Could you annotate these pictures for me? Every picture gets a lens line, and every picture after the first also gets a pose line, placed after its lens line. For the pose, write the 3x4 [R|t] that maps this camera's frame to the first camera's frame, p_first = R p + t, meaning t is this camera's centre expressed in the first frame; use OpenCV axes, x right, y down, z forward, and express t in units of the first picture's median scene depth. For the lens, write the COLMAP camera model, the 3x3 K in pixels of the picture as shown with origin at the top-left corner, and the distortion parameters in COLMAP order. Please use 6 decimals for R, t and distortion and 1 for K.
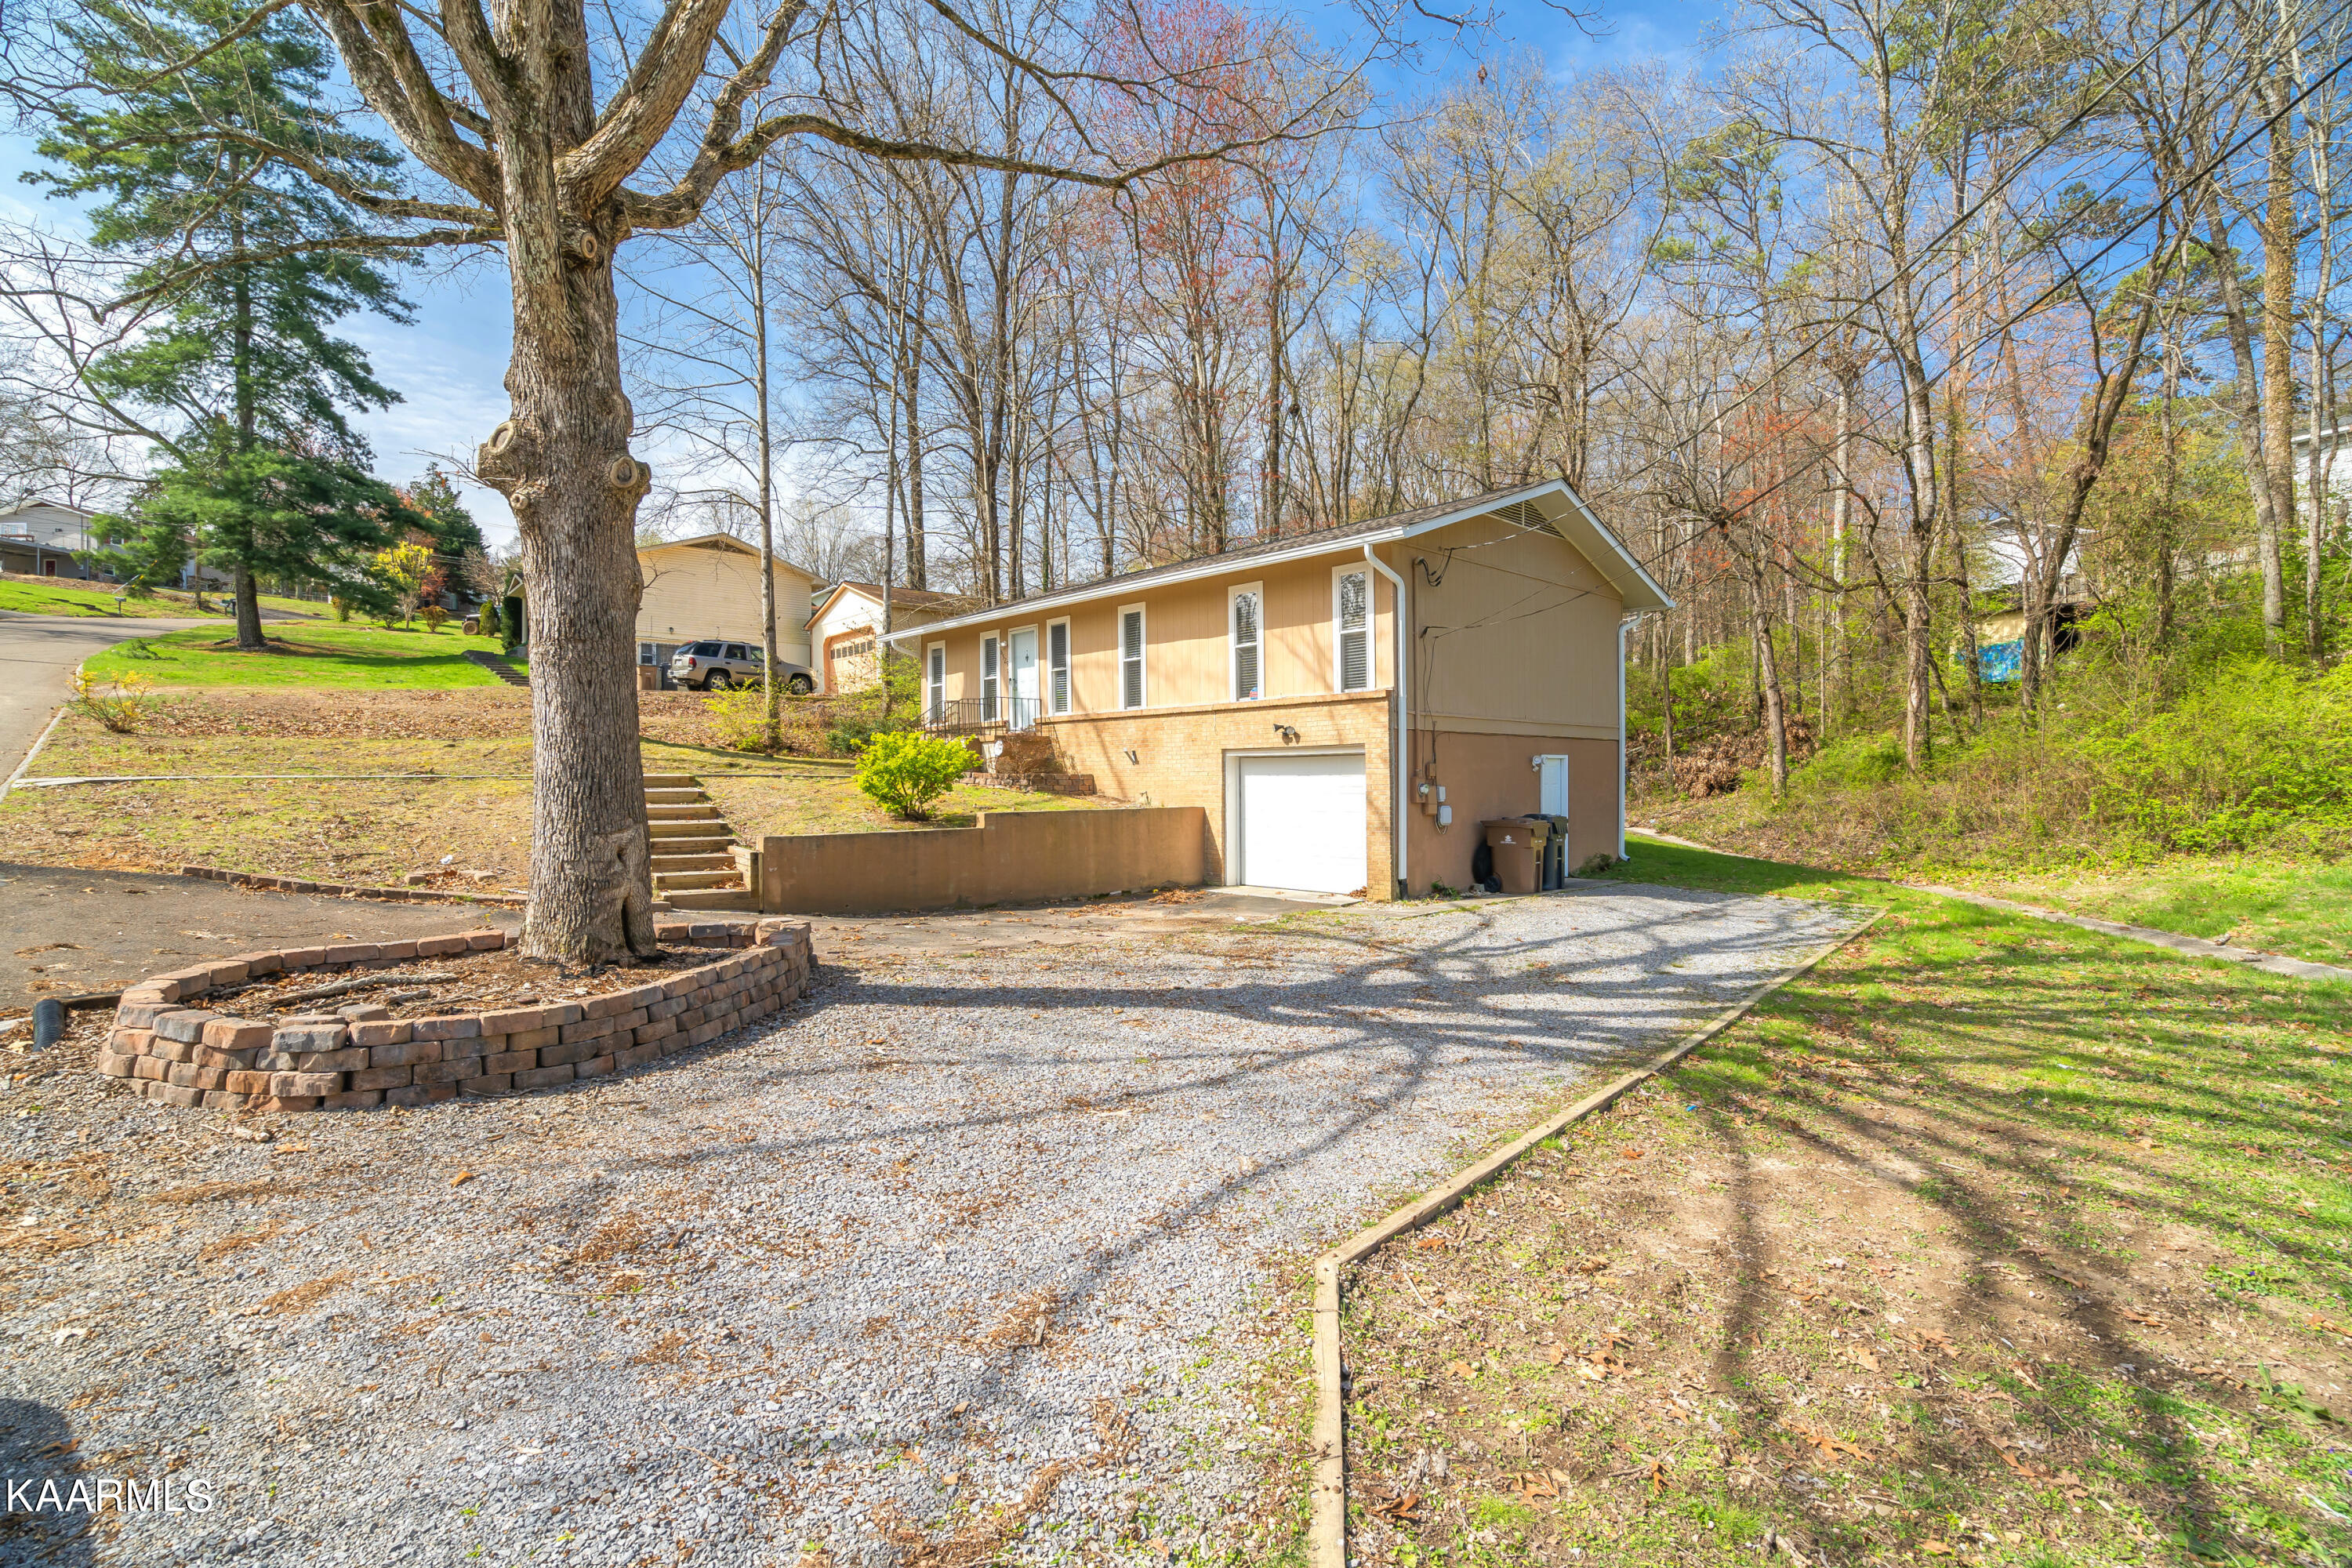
lens RADIAL K [[1075.7, 0, 1321.8], [0, 1075.7, 817.7], [0, 0, 1]] dist [-0.007961, 0.001808]
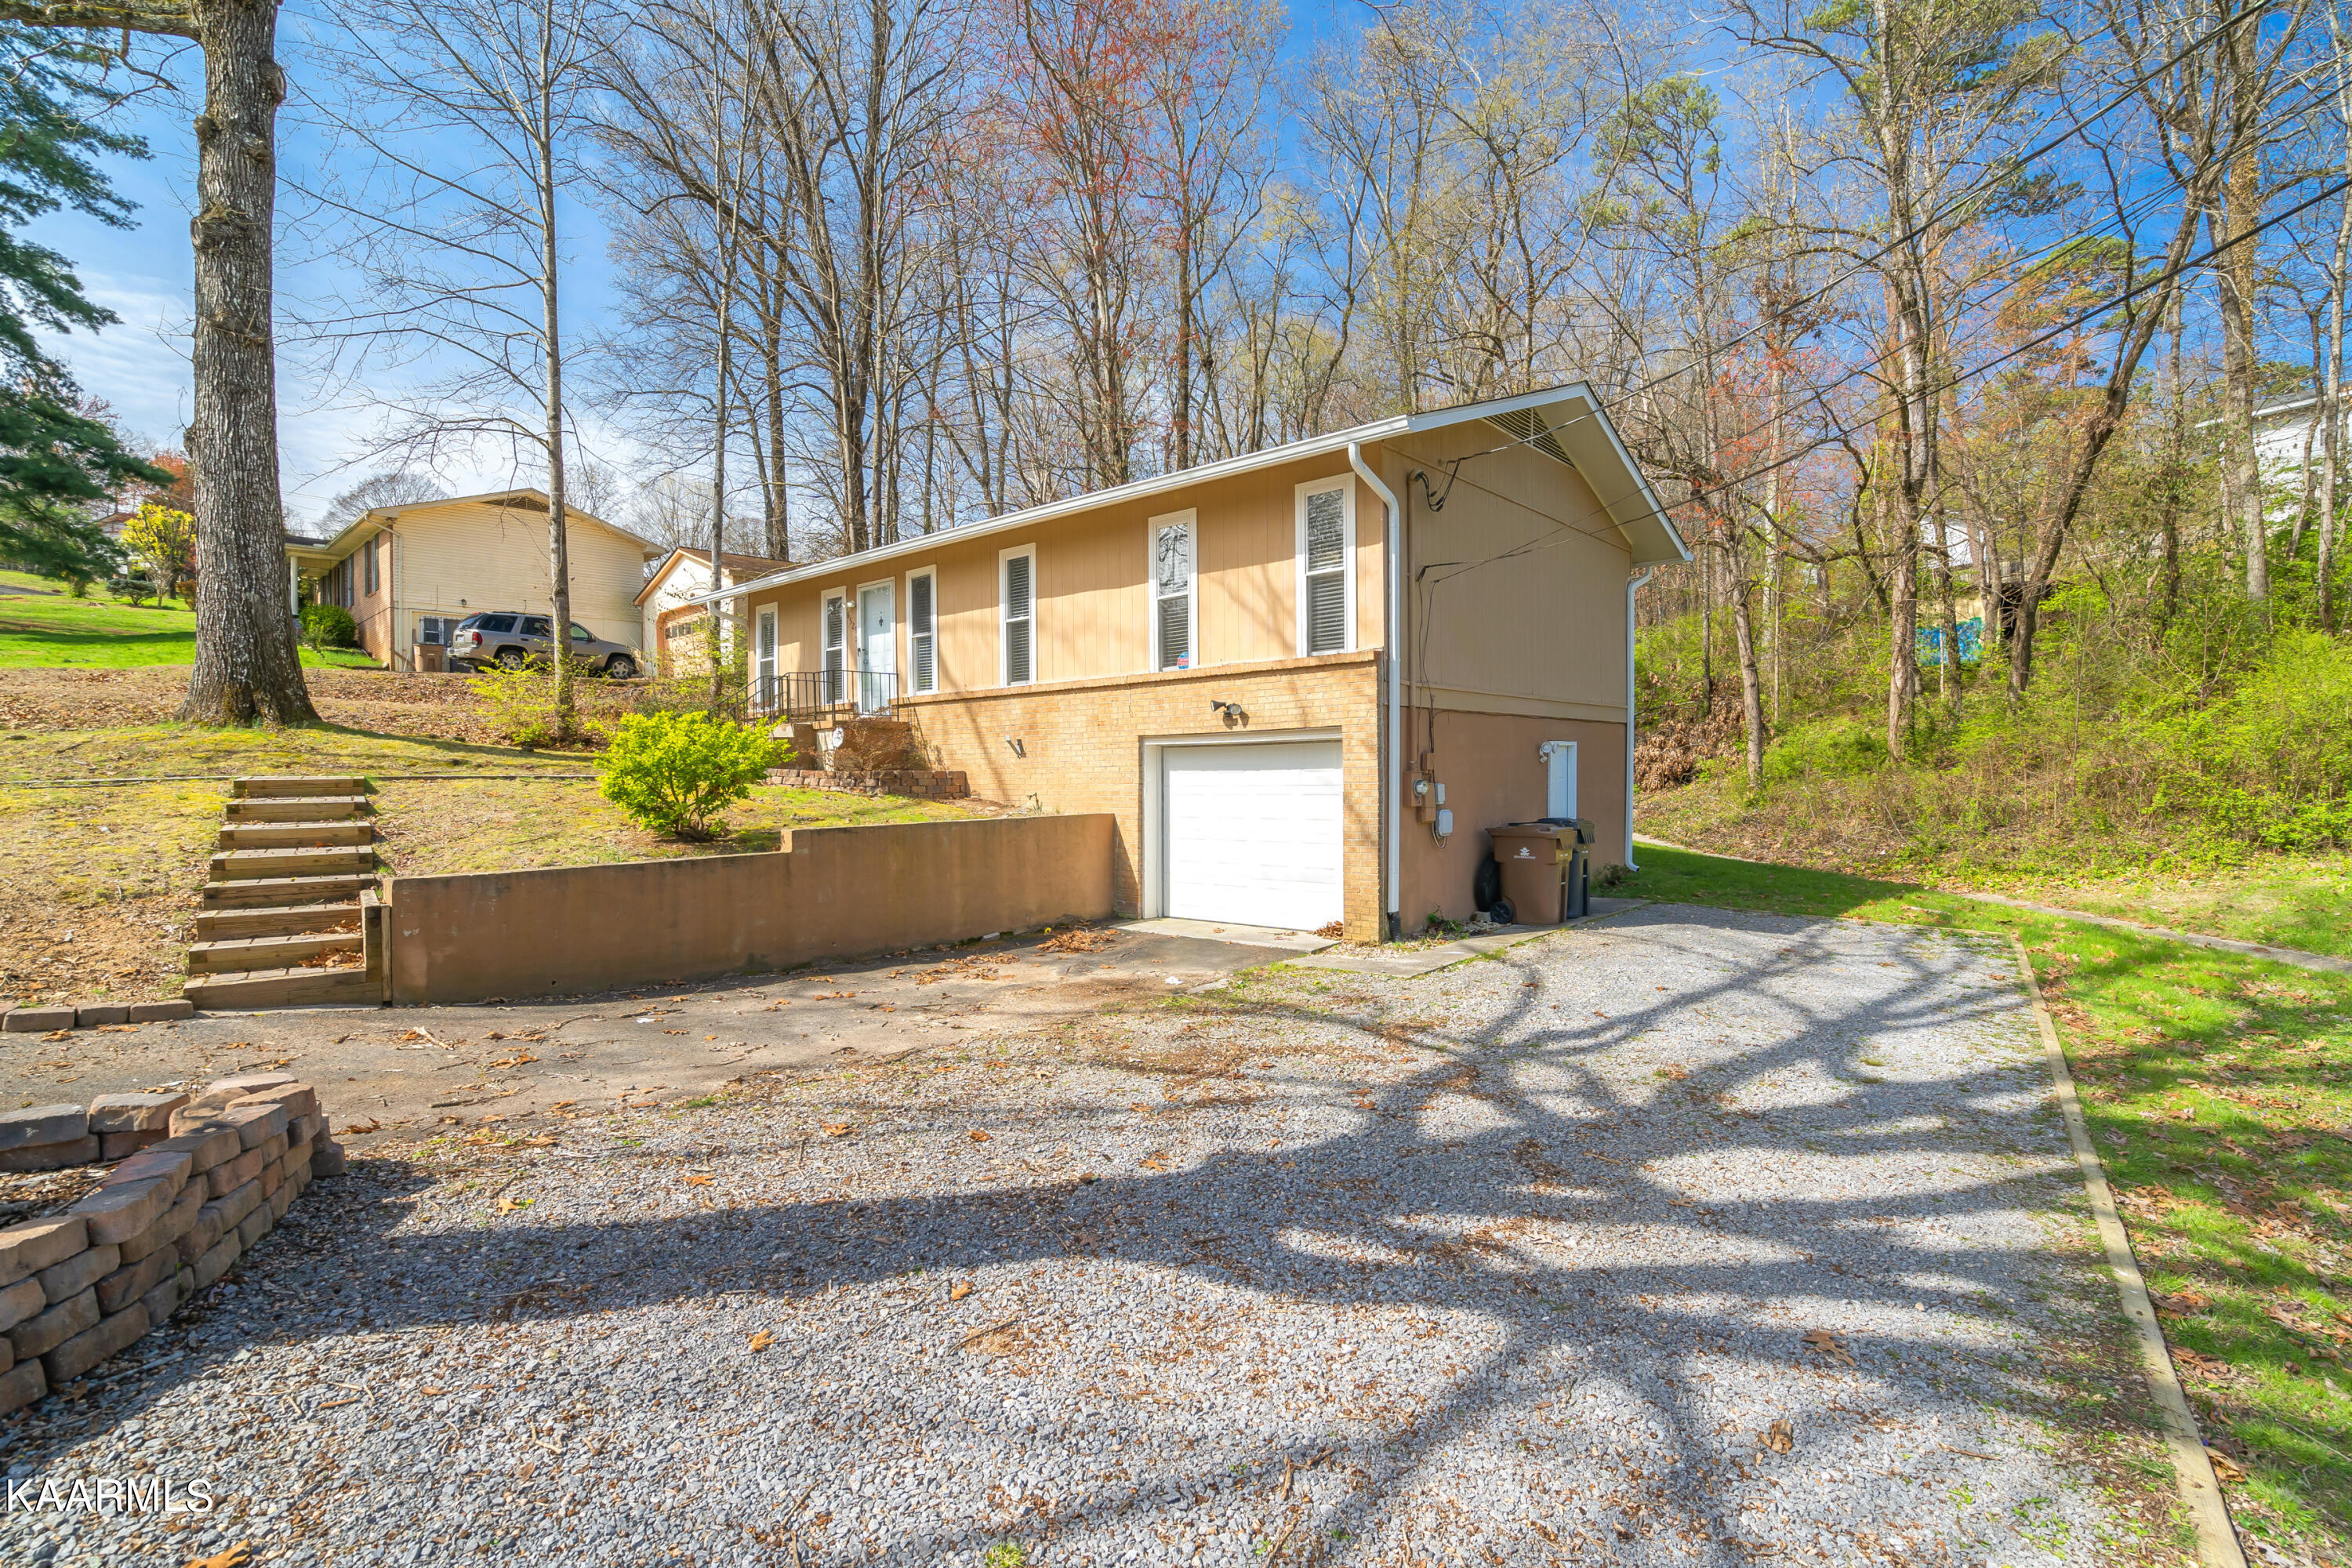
lens RADIAL K [[1075.7, 0, 1299.3], [0, 1075.7, 742.7], [0, 0, 1]] dist [-0.007961, 0.001808]
pose [[0.997162, -0.006848, 0.074977, -0.030658], [0.011599, 0.997939, -0.063110, -0.008612], [-0.074390, 0.063800, 0.995186, 0.202507]]
